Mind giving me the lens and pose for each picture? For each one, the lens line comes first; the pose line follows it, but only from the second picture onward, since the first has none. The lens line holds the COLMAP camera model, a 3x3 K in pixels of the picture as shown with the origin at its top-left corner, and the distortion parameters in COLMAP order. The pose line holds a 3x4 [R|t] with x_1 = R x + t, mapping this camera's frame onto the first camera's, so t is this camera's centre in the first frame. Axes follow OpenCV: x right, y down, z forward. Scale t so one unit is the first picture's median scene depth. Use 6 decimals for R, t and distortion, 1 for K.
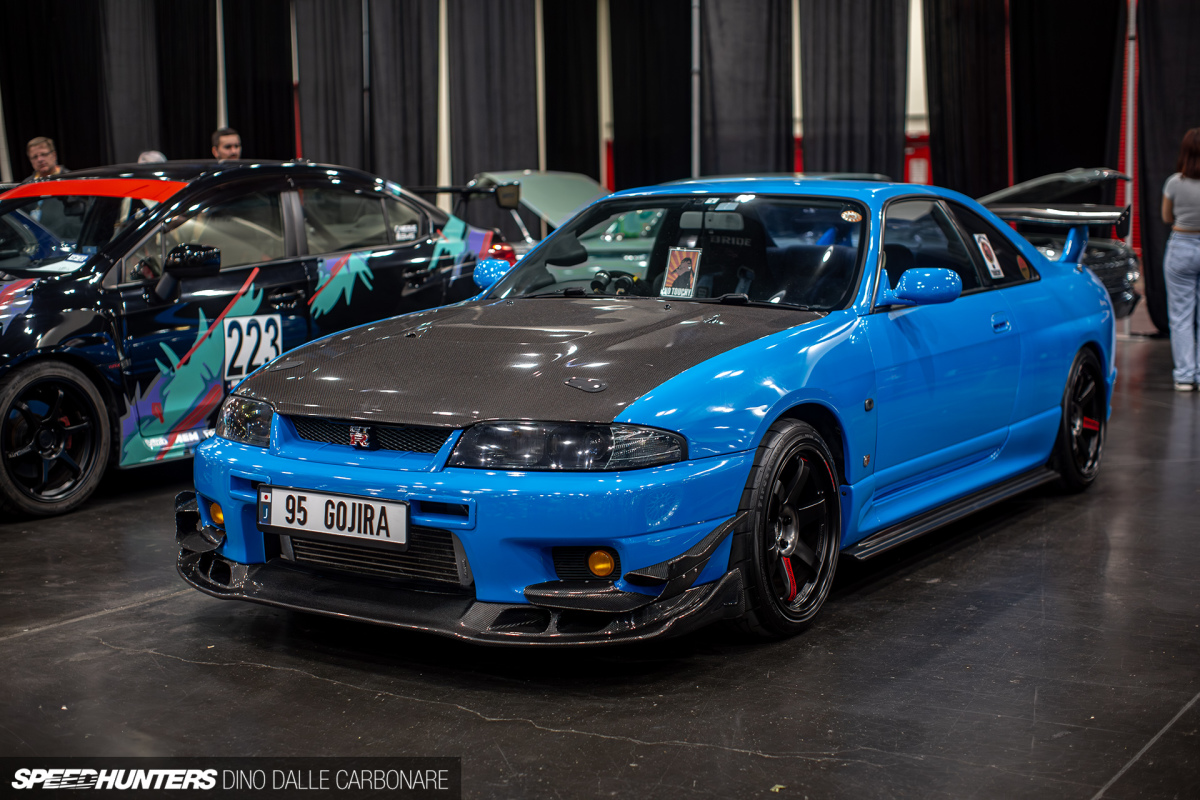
lens RADIAL K [[1741.1, 0, 599.2], [0, 1741.1, 400.9], [0, 0, 1]] dist [-0.096665, 0.000000]
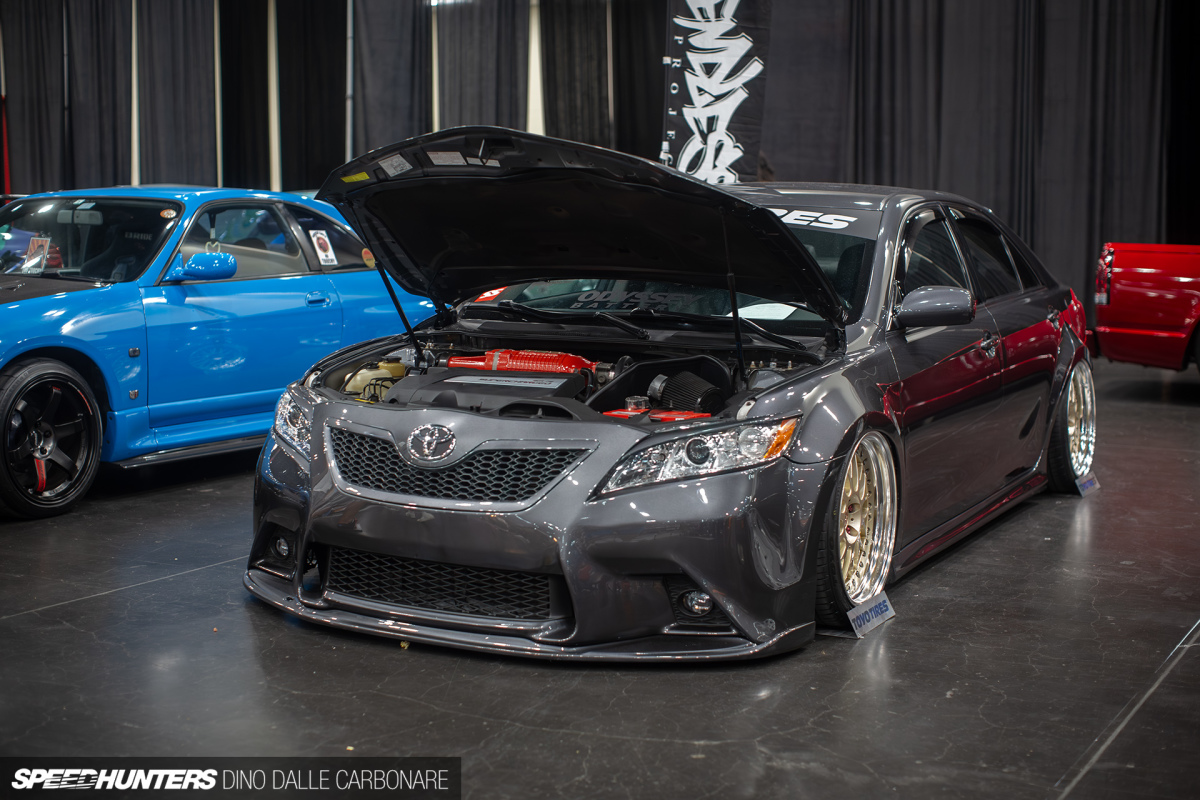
lens RADIAL K [[1741.1, 0, 600.6], [0, 1741.1, 399.2], [0, 0, 1]] dist [-0.096665, 0.000000]
pose [[0.995633, 0.004747, 0.093229, 0.297954], [-0.003503, 0.999903, -0.013495, 0.042187], [-0.093284, 0.013110, 0.995553, -0.274368]]
